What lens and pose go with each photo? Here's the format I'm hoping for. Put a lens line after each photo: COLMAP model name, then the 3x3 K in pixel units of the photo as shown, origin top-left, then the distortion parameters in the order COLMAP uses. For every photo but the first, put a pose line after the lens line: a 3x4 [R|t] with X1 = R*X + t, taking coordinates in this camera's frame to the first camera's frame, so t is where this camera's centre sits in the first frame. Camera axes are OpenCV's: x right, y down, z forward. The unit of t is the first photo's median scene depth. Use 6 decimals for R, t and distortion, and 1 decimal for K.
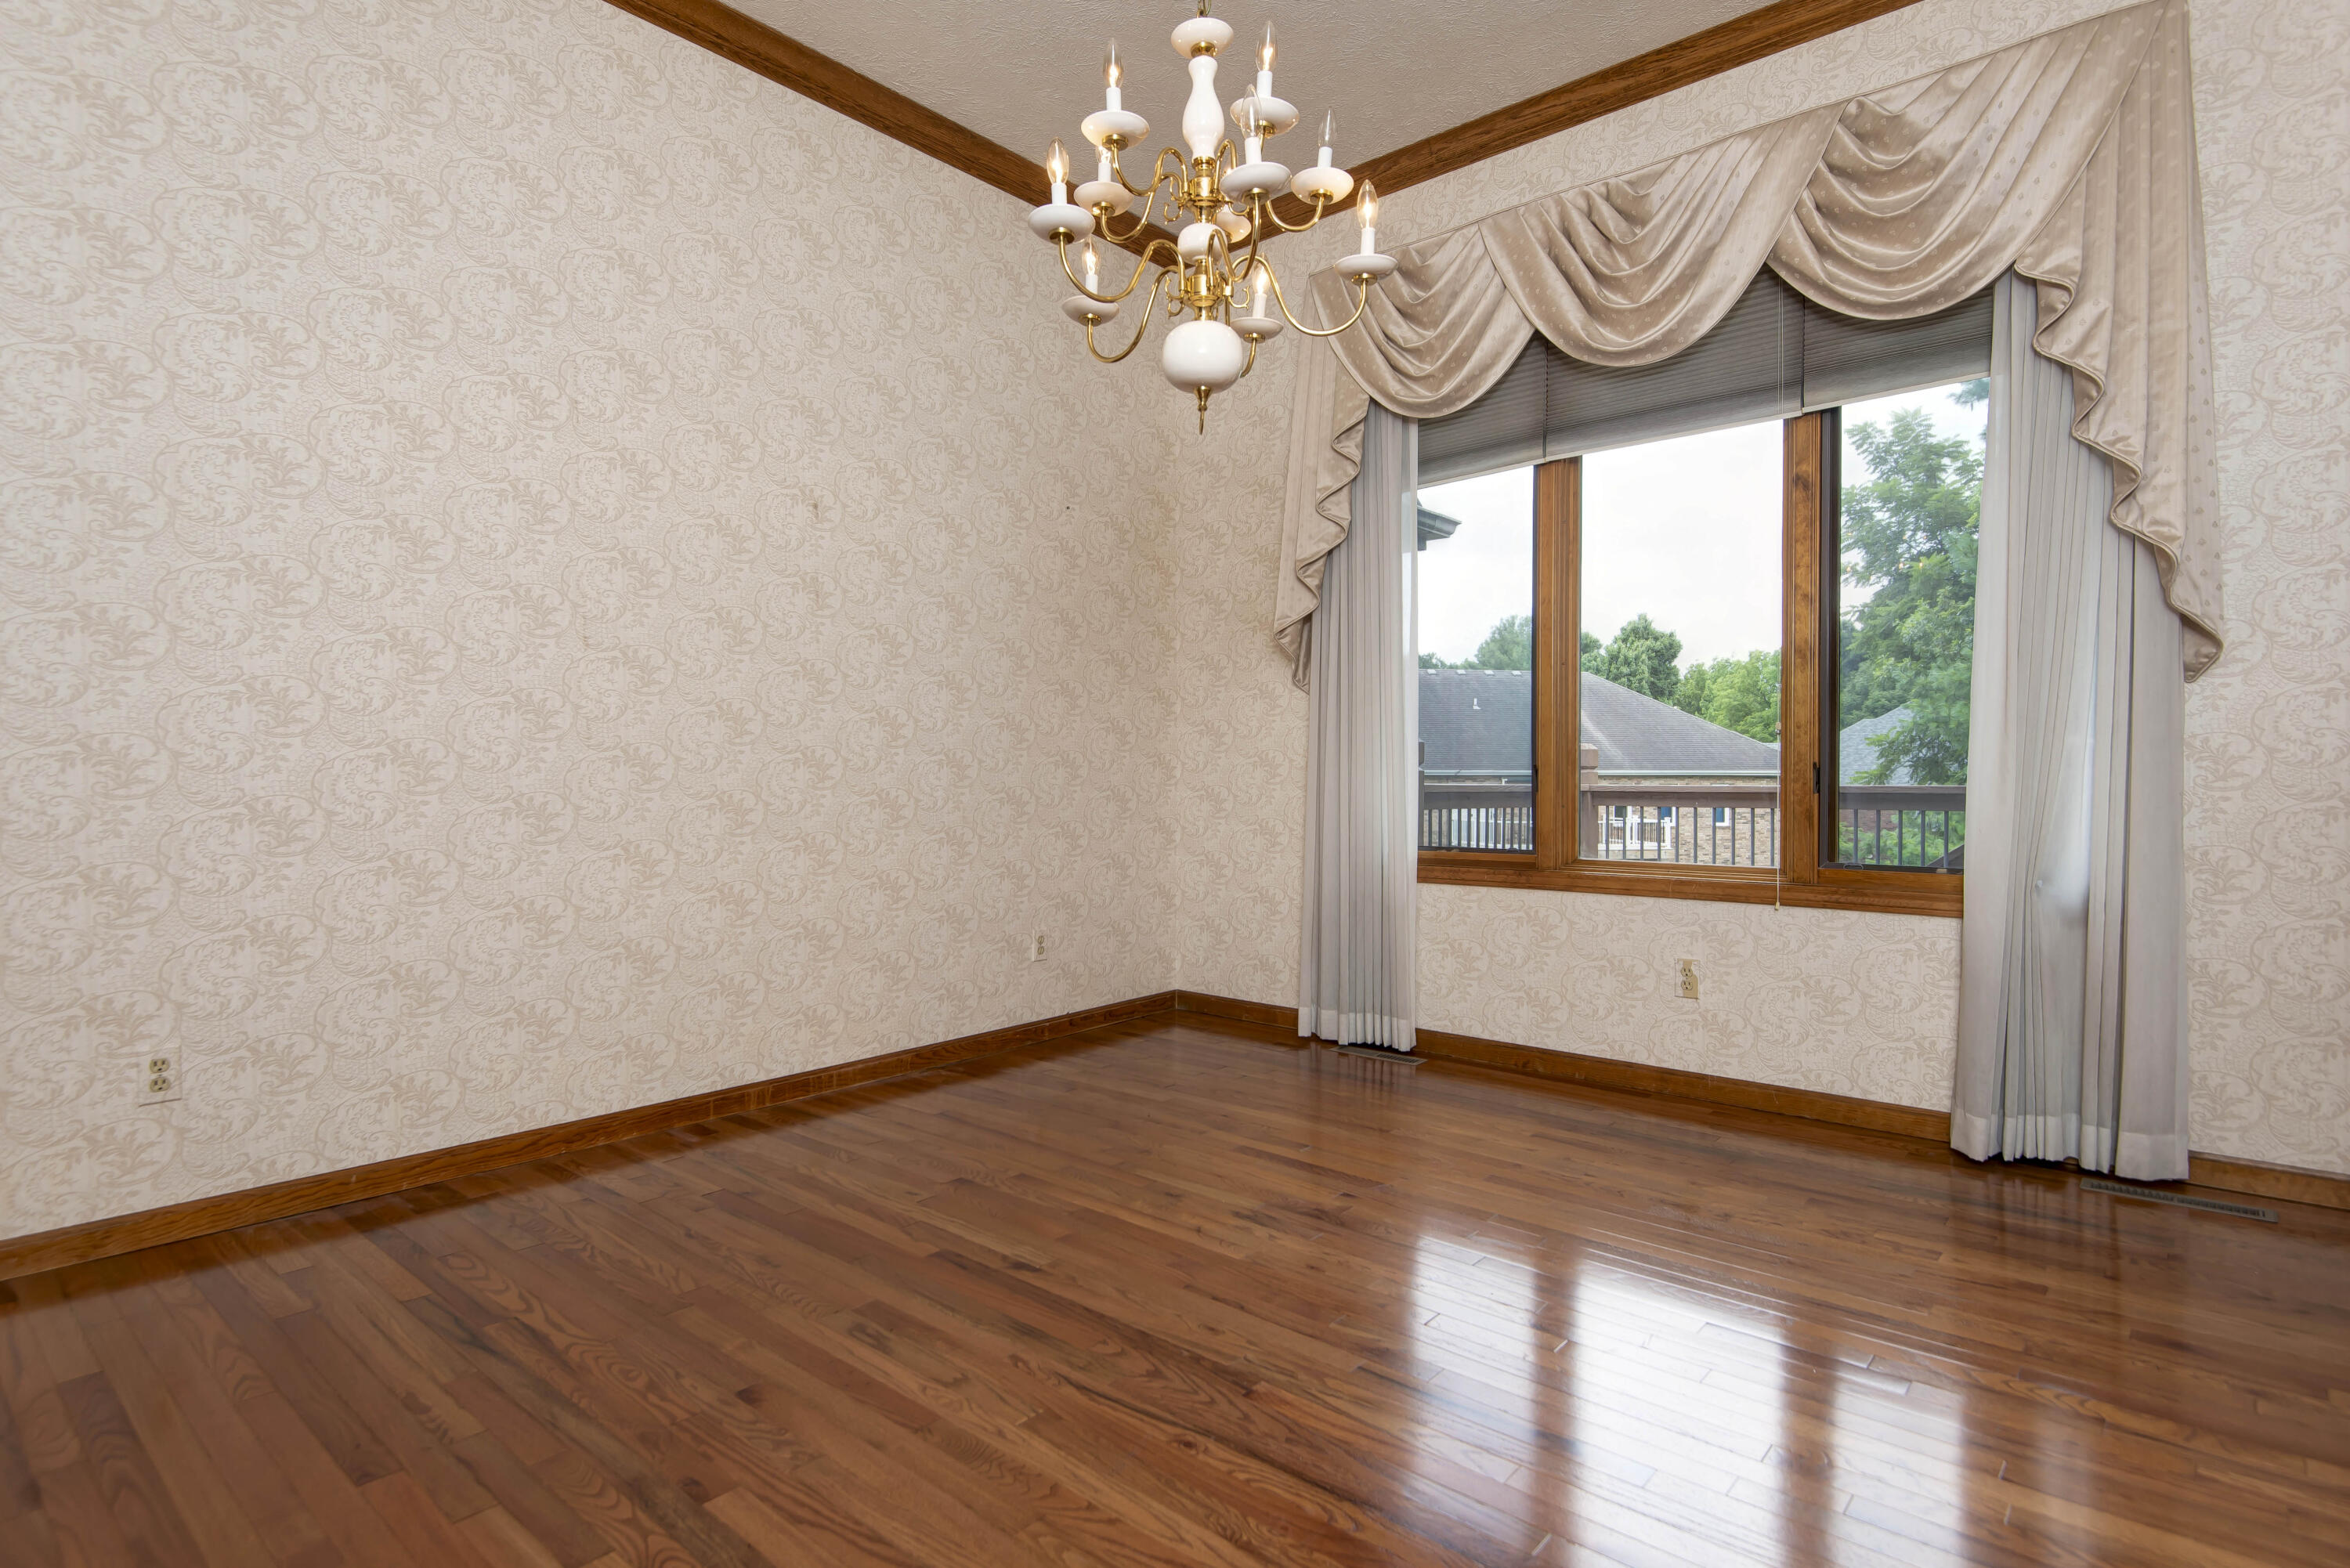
lens RADIAL K [[1253.3, 0, 1166.6], [0, 1253.3, 784.9], [0, 0, 1]] dist [0.020065, -0.012168]
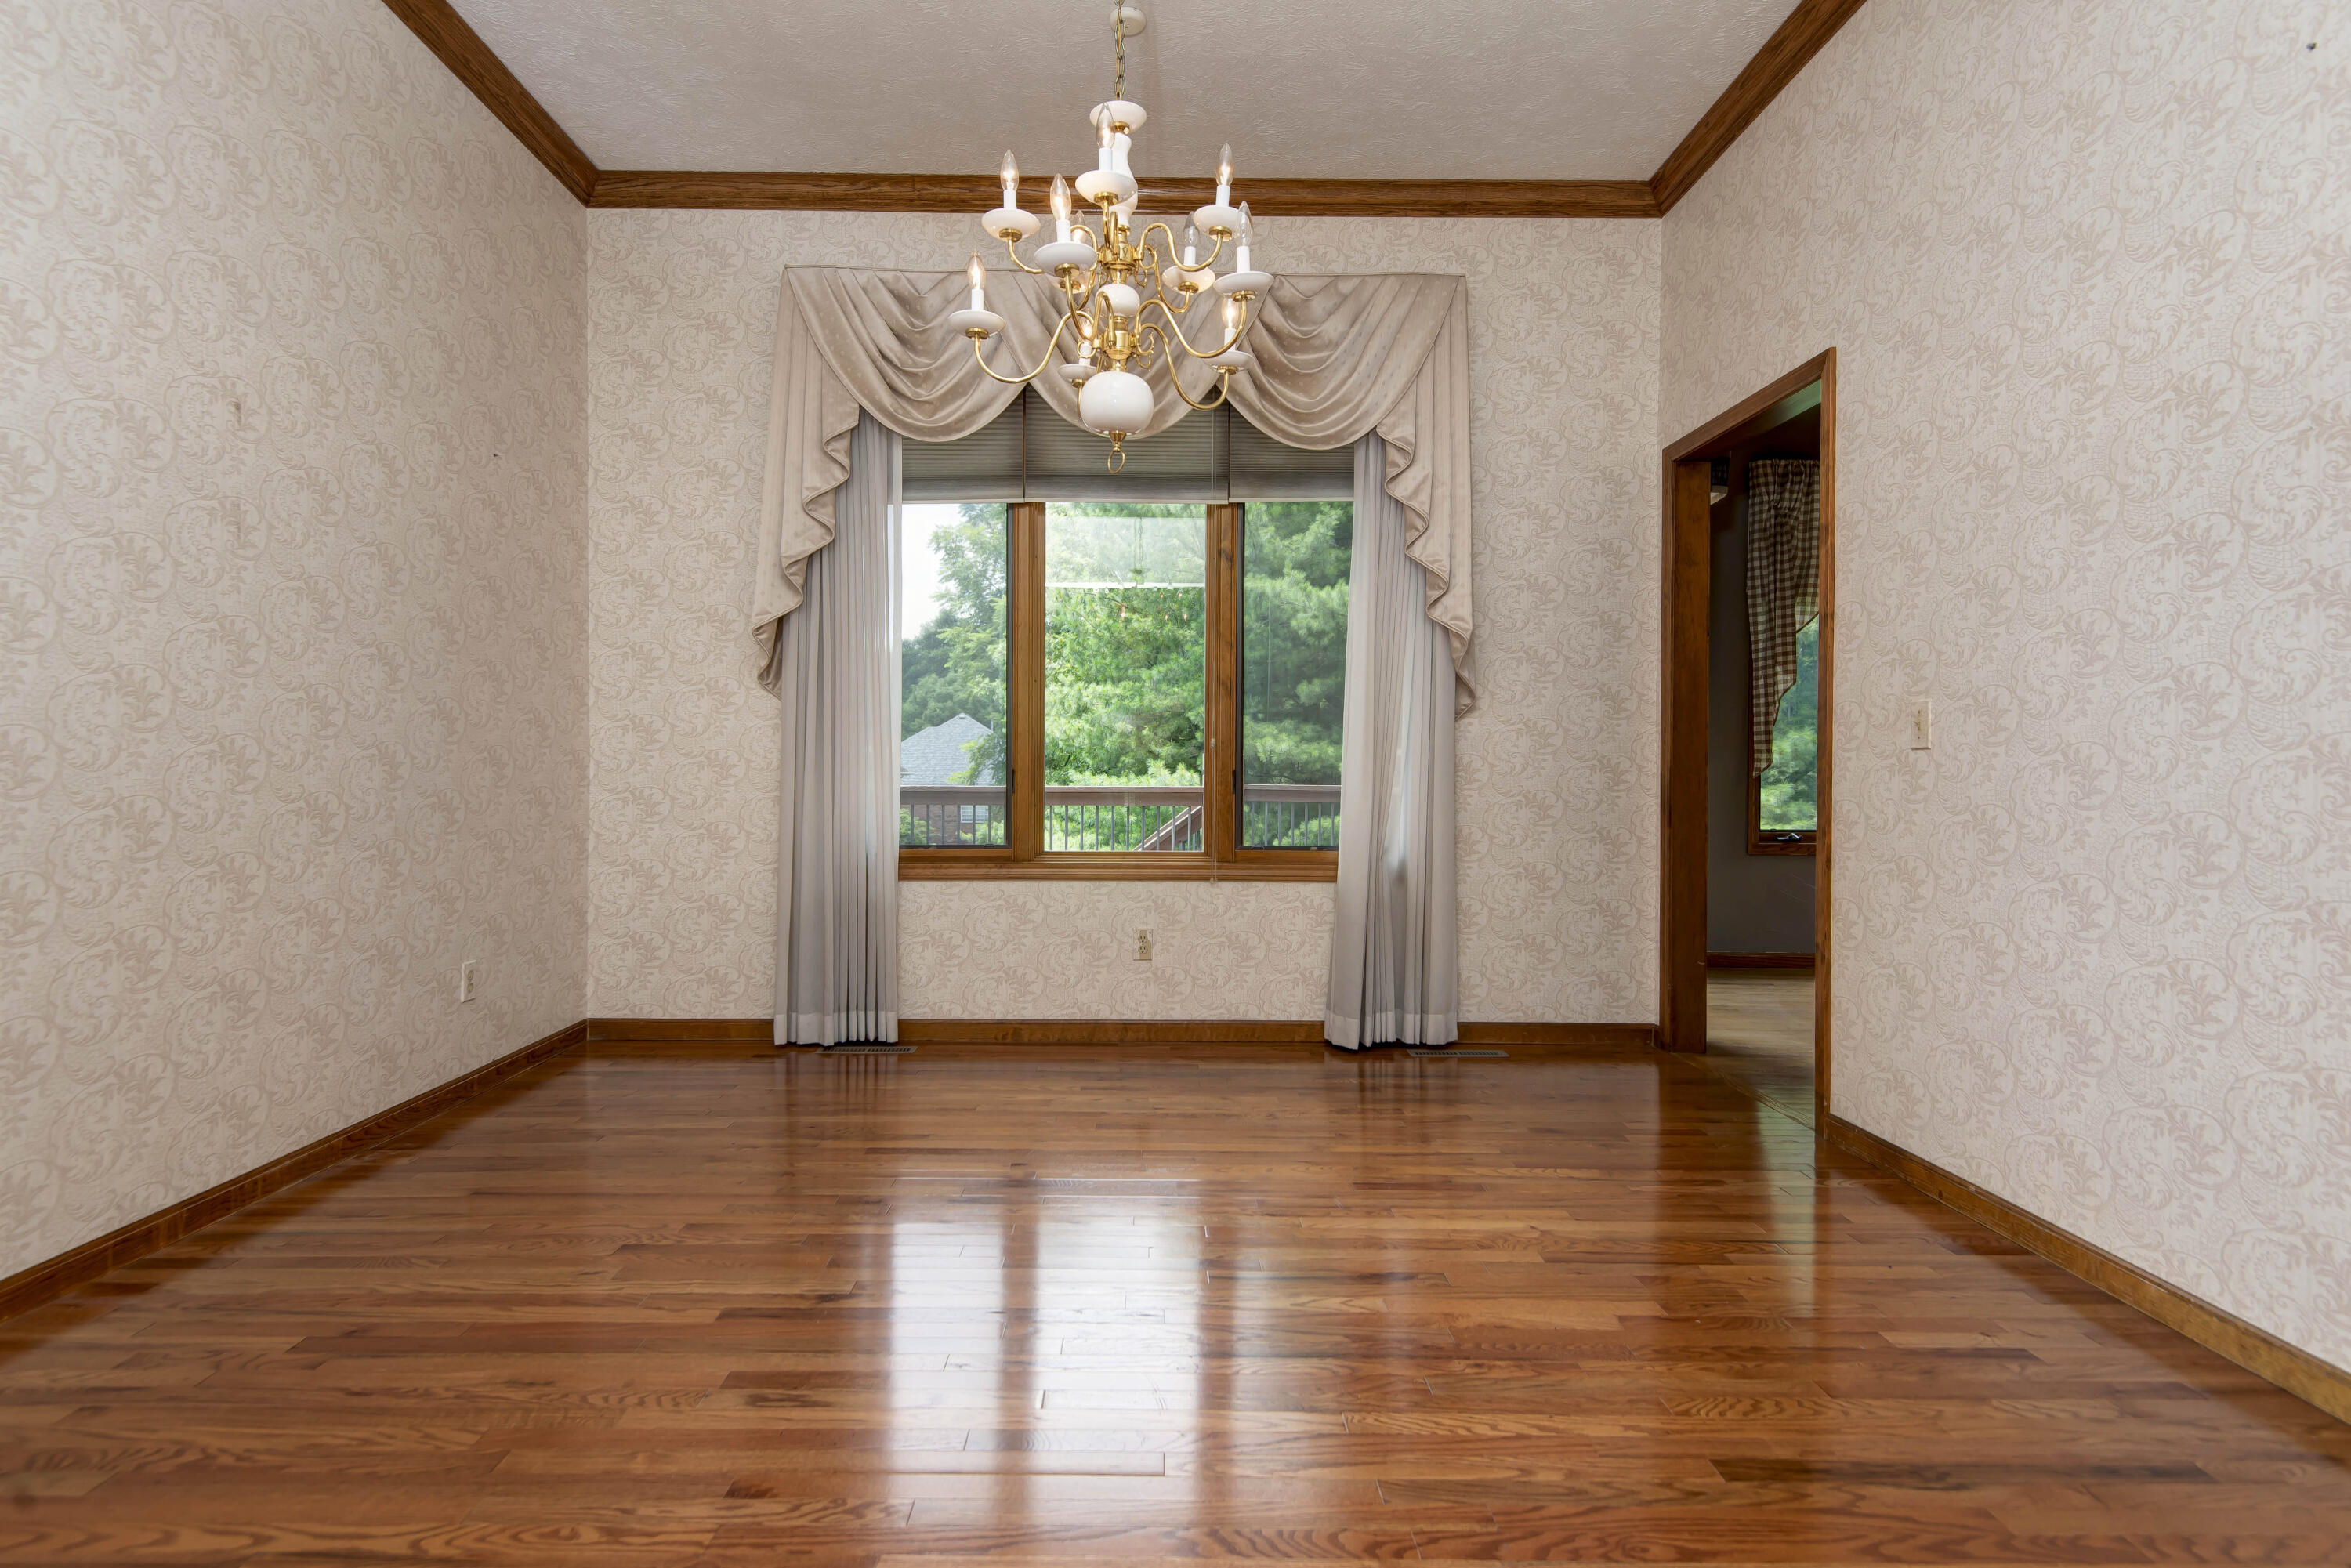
lens RADIAL K [[1253.9, 0, 1180.5], [0, 1253.9, 779.4], [0, 0, 1]] dist [0.020065, -0.012168]
pose [[0.720838, 0.003228, 0.693096, -0.384048], [-0.000537, 0.999991, -0.004099, -0.002078], [-0.693104, 0.002583, 0.720833, 0.087093]]
